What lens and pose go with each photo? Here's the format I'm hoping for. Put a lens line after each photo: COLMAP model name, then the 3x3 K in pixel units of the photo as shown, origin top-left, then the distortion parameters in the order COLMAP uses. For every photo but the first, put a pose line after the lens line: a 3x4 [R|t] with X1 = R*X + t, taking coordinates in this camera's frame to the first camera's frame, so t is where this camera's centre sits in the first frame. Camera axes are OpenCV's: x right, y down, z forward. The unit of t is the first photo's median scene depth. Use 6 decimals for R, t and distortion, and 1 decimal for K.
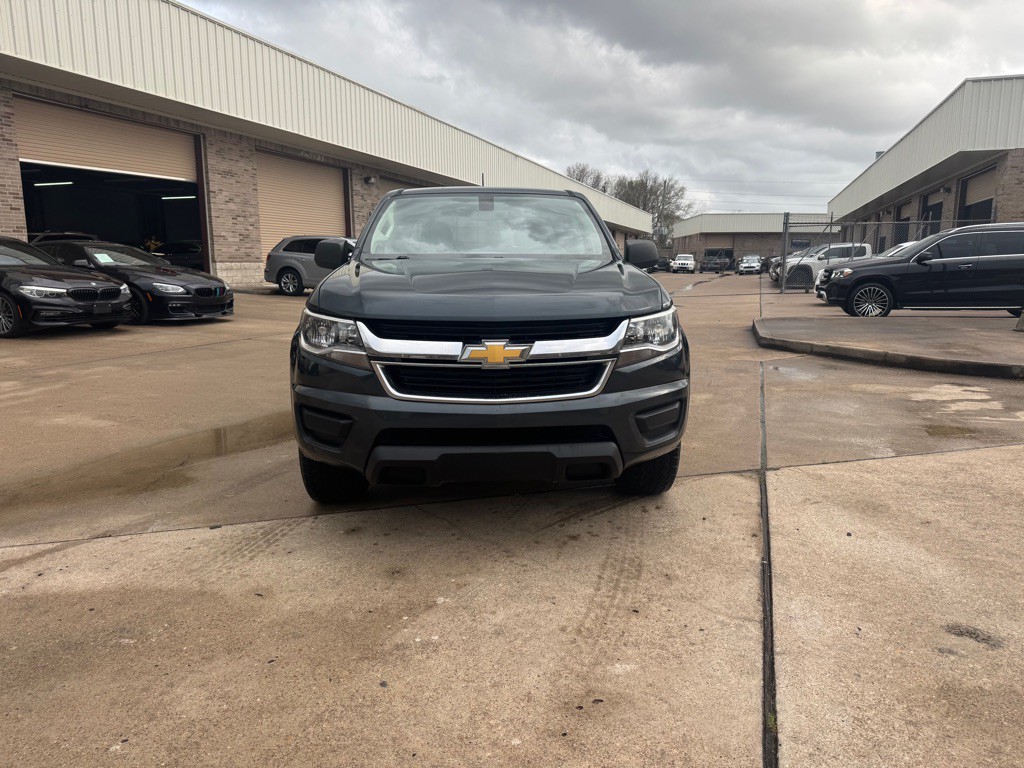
lens RADIAL K [[718.6, 0, 516.6], [0, 718.6, 386.9], [0, 0, 1]] dist [0.033618, -0.043937]
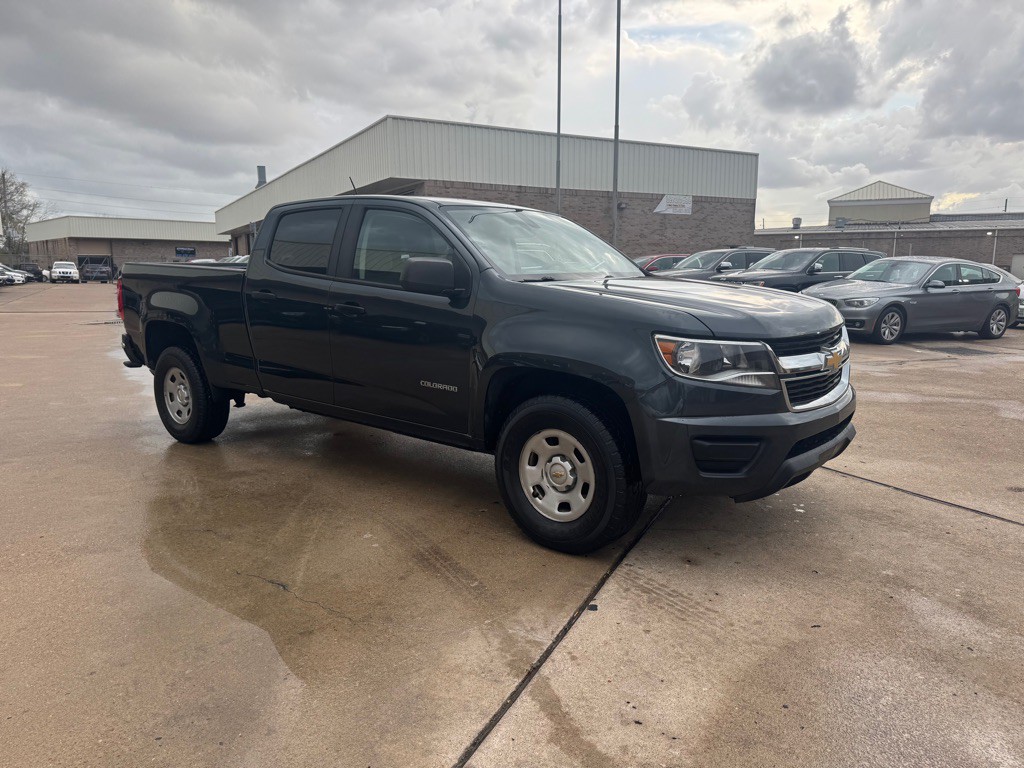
lens RADIAL K [[718.6, 0, 519.4], [0, 718.6, 404.1], [0, 0, 1]] dist [0.033618, -0.043937]
pose [[0.674336, -0.139579, 0.725113, -1.069364], [0.130638, 0.989034, 0.068893, -0.106607], [-0.726777, 0.048270, 0.685175, 0.502153]]
